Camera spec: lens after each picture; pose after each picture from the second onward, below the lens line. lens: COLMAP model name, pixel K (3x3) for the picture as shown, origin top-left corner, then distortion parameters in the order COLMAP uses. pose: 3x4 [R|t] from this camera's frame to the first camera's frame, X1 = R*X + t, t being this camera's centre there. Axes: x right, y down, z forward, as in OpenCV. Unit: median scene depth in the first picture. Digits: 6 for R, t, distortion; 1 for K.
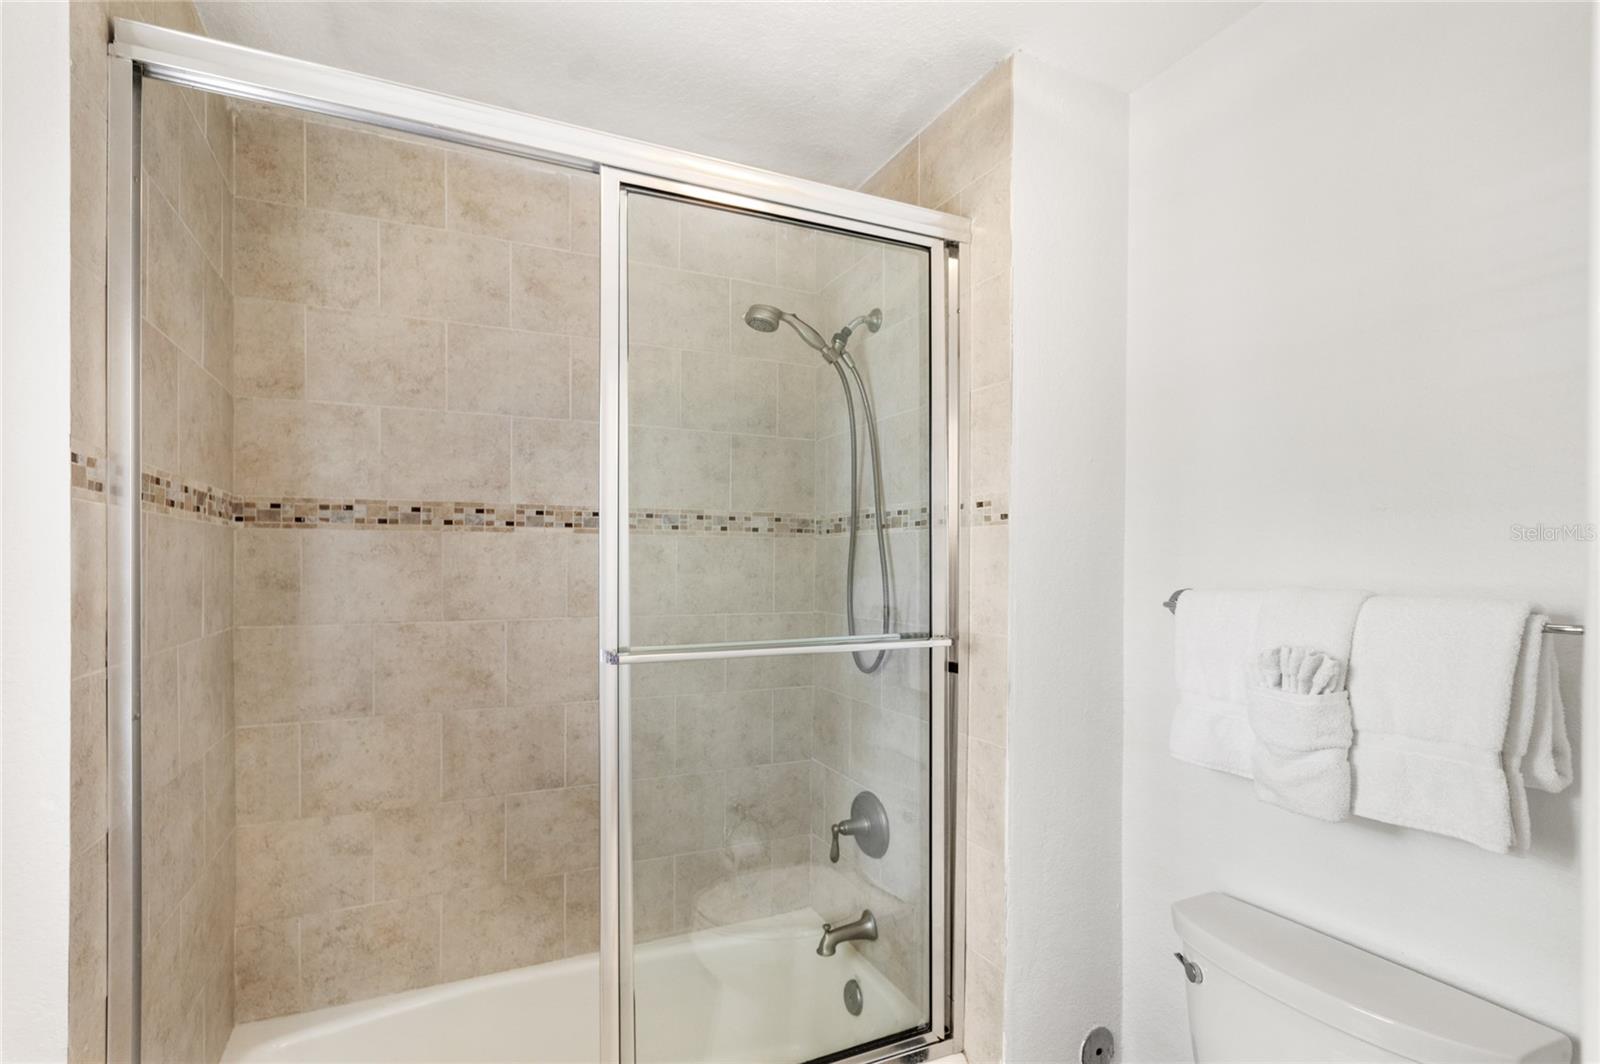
lens RADIAL K [[741.9, 0, 765.1], [0, 741.9, 554.2], [0, 0, 1]] dist [0.010941, 0.000438]
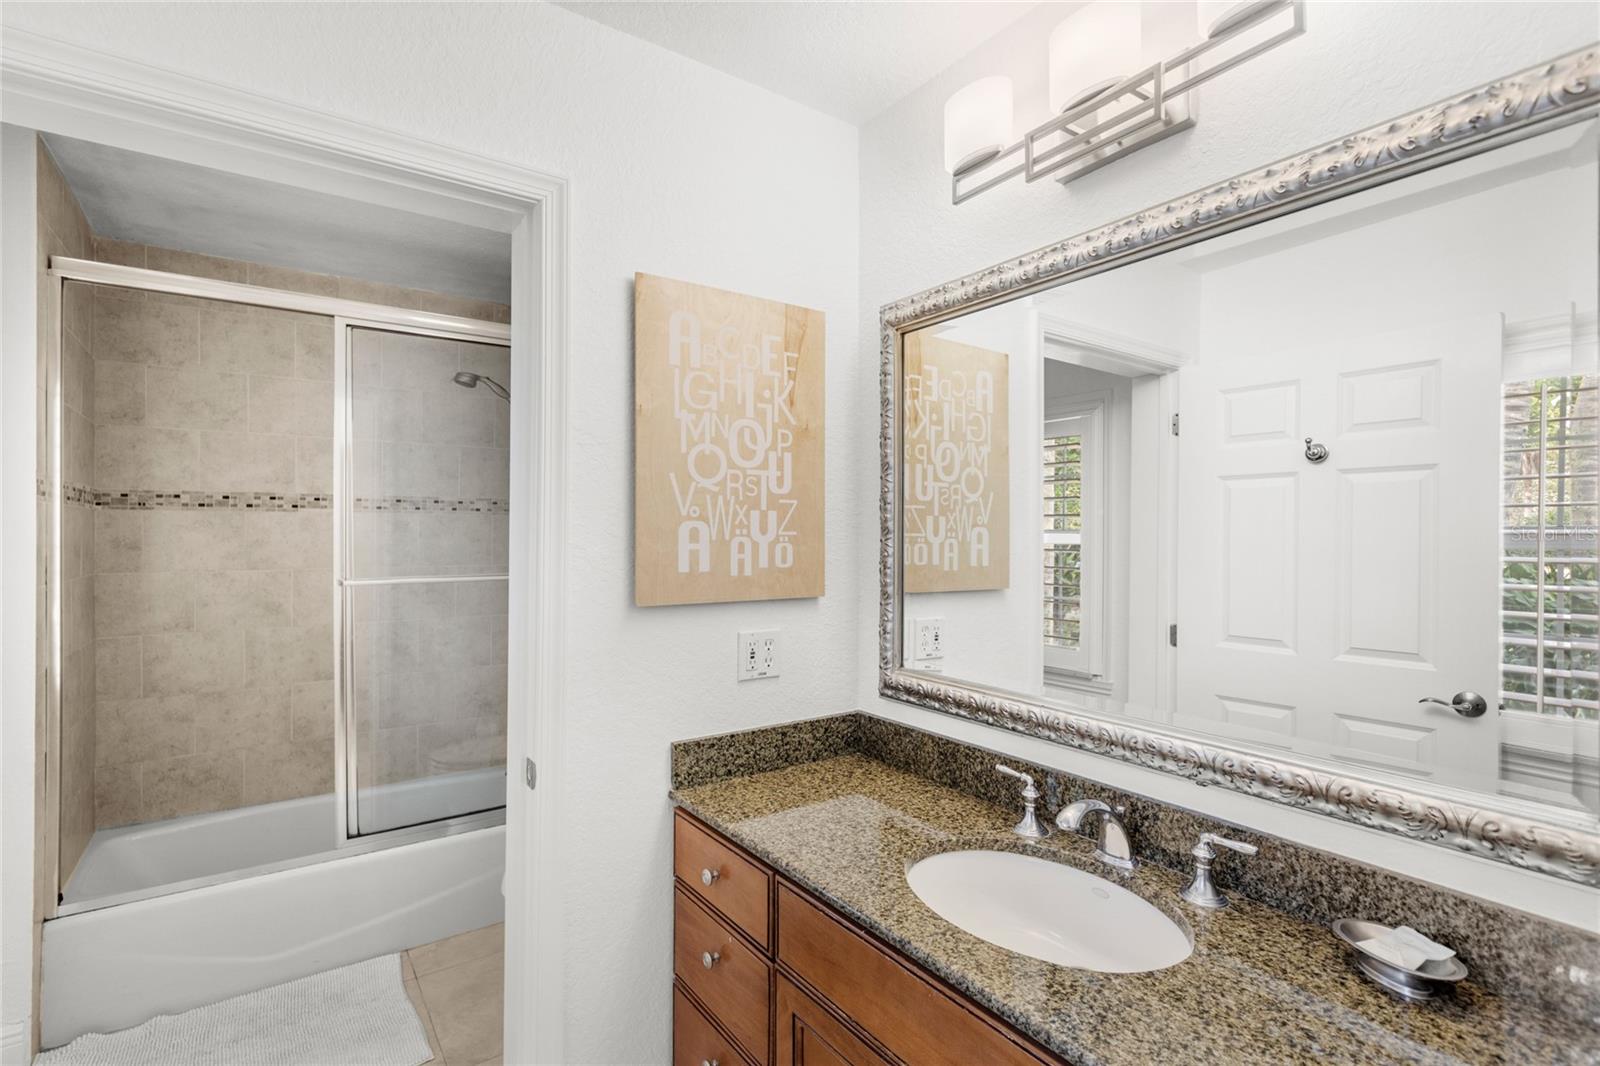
lens RADIAL K [[782.3, 0, 793.4], [0, 782.3, 523.7], [0, 0, 1]] dist [0.009100, -0.001204]
pose [[0.985161, 0.000755, 0.171631, 0.414840], [-0.000763, 1.000000, -0.000021, -0.006492], [-0.171631, -0.000111, 0.985161, -0.815572]]
